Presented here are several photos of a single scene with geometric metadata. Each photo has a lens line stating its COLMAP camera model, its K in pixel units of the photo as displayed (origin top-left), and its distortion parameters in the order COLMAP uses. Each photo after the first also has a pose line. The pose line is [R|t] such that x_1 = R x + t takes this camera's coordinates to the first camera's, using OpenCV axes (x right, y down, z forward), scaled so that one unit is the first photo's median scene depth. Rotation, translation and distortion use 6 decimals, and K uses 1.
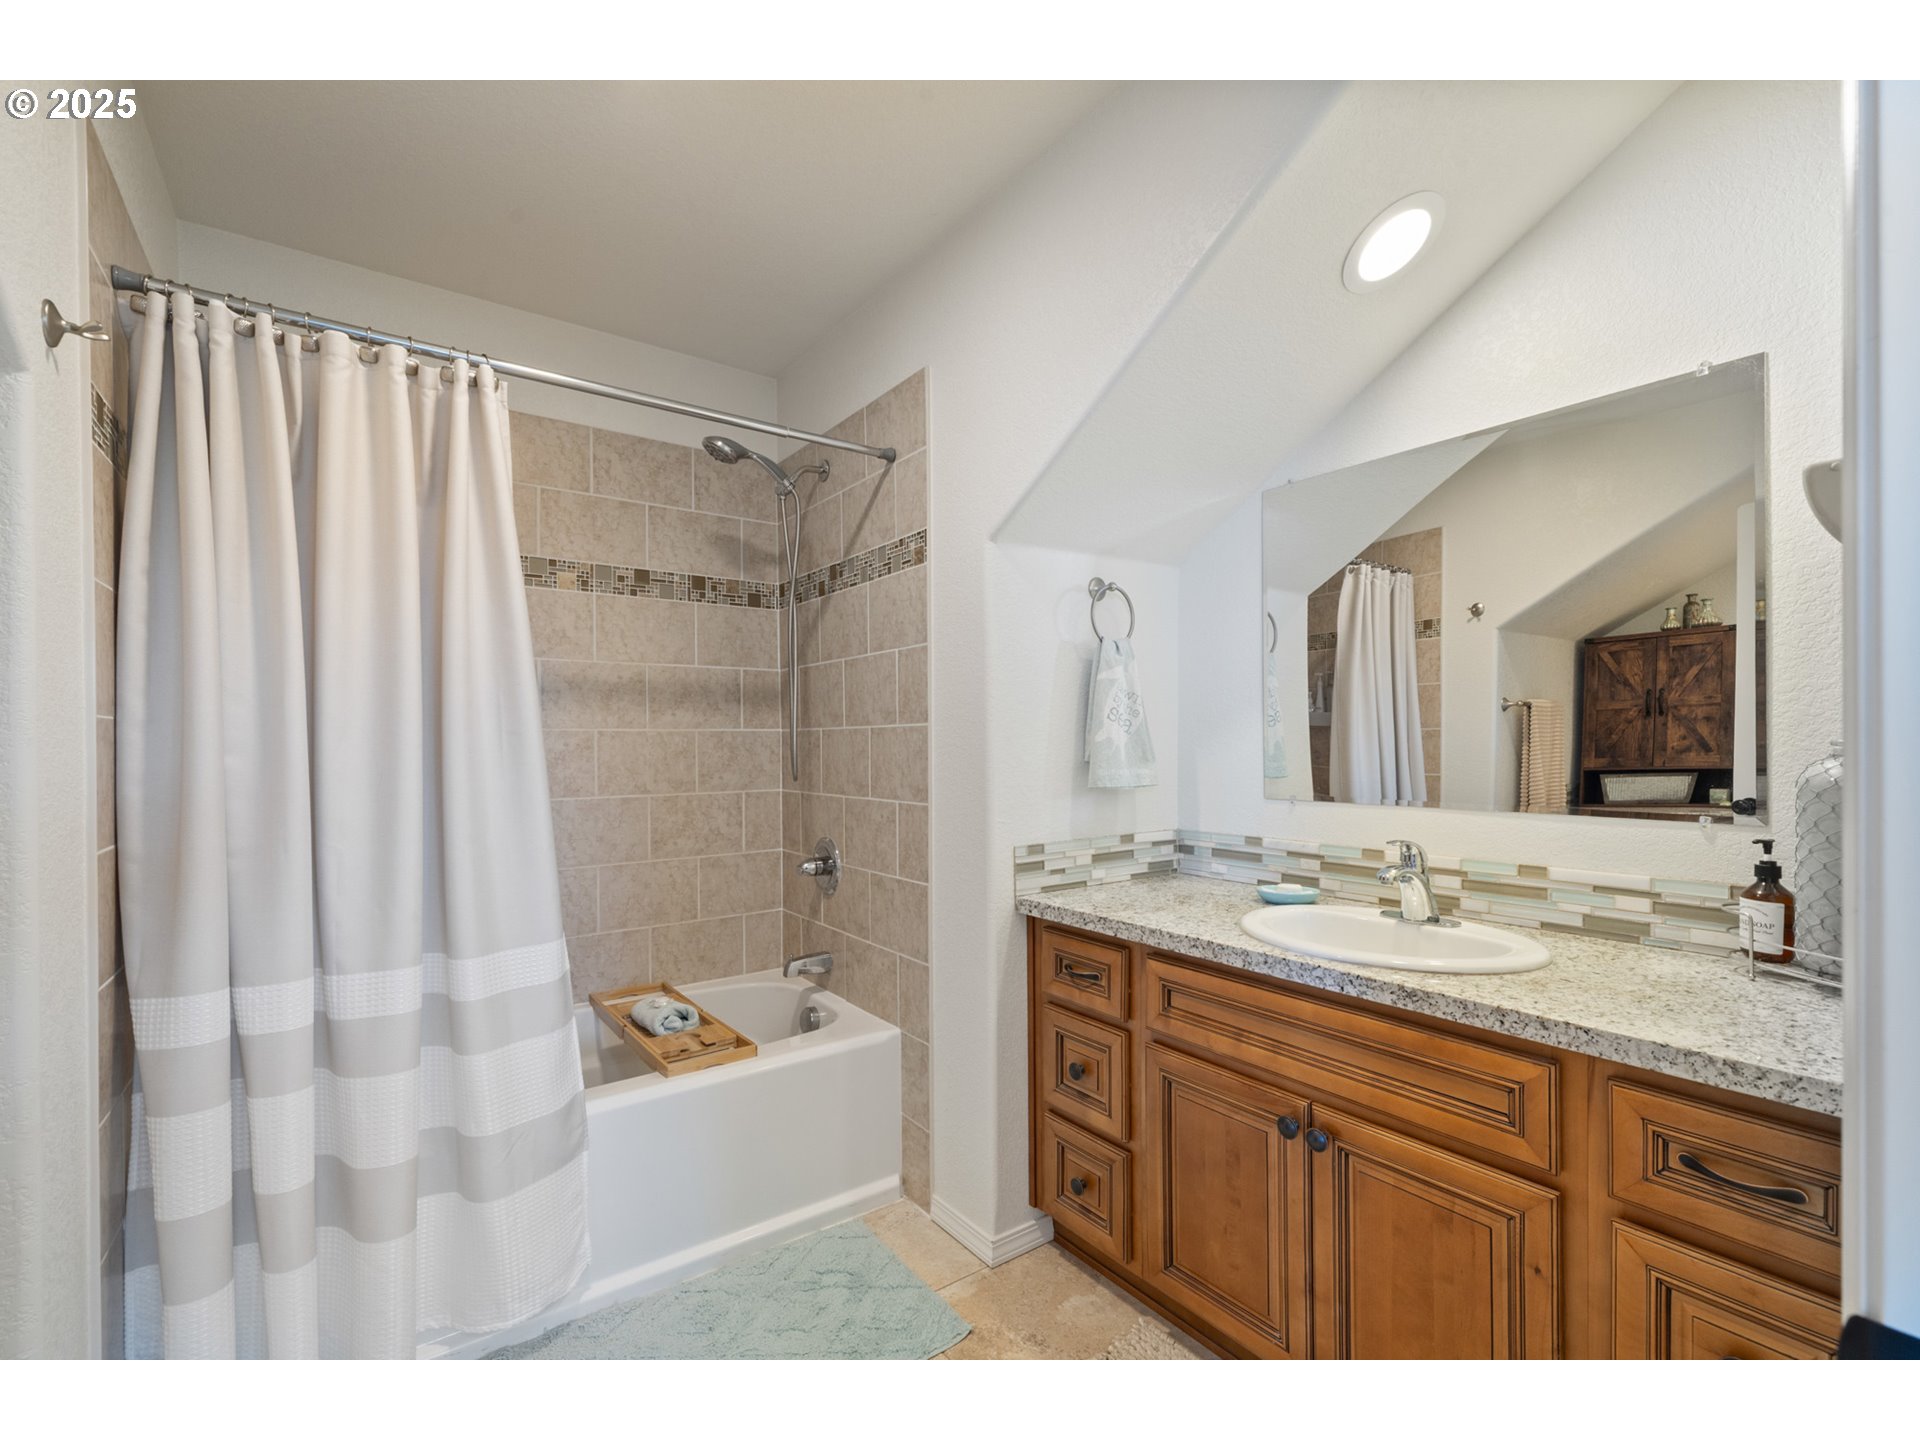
lens RADIAL K [[869.4, 0, 960.5], [0, 869.4, 731.4], [0, 0, 1]] dist [0.000772, 0.000267]
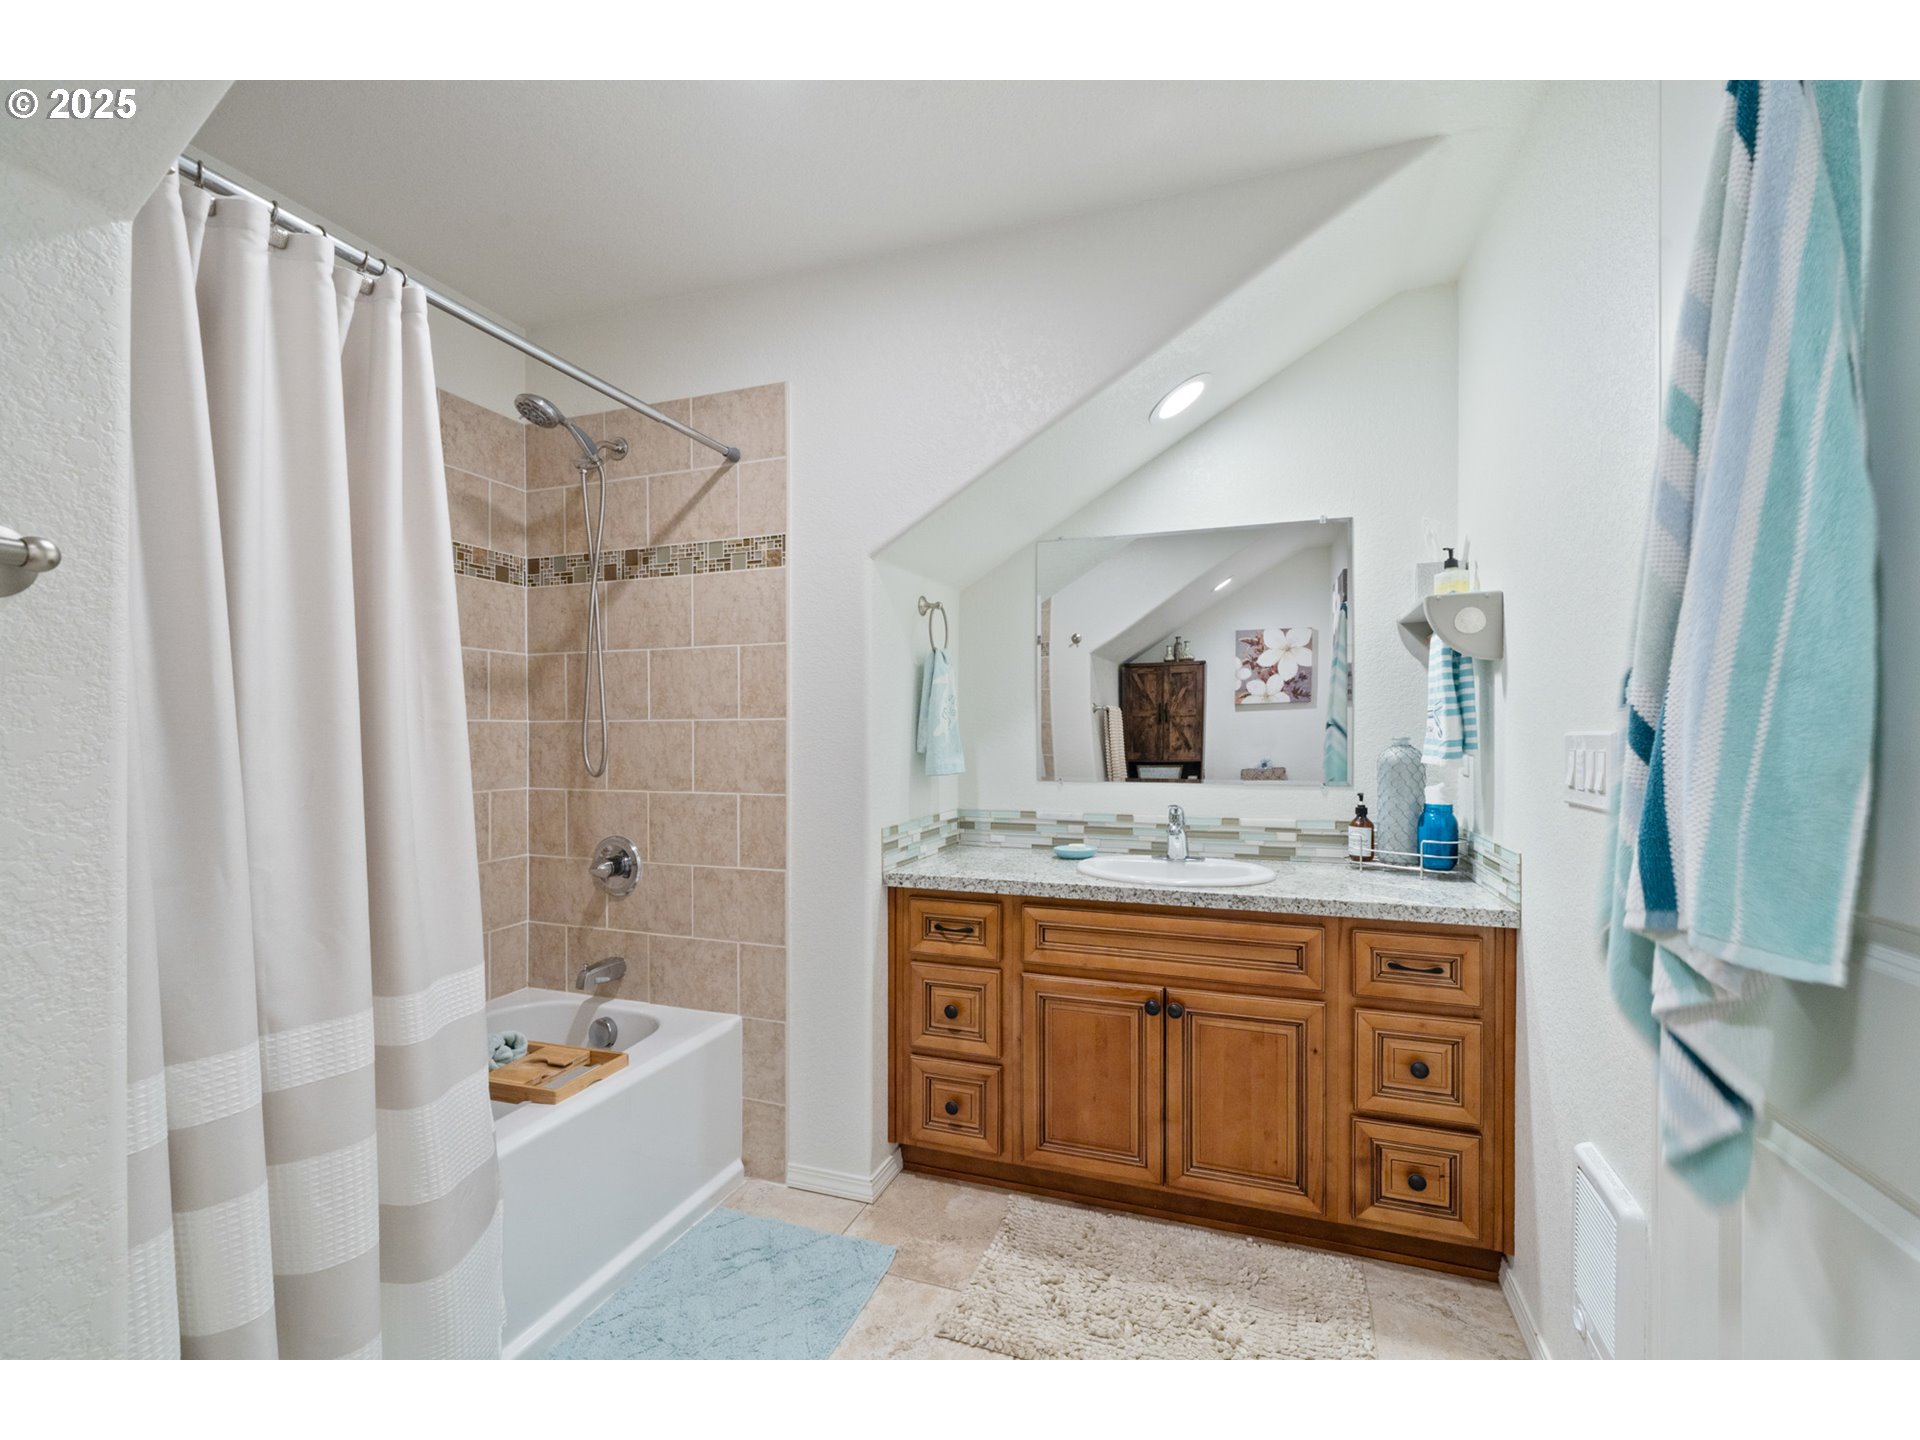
lens RADIAL K [[875.5, 0, 960.0], [0, 875.5, 720.0], [0, 0, 1]] dist [0.001234, 0.000008]
pose [[0.814136, 0.015457, 0.580468, -0.487709], [-0.011458, 0.999879, -0.010556, 0.001790], [-0.580561, 0.001943, 0.814214, 0.009129]]
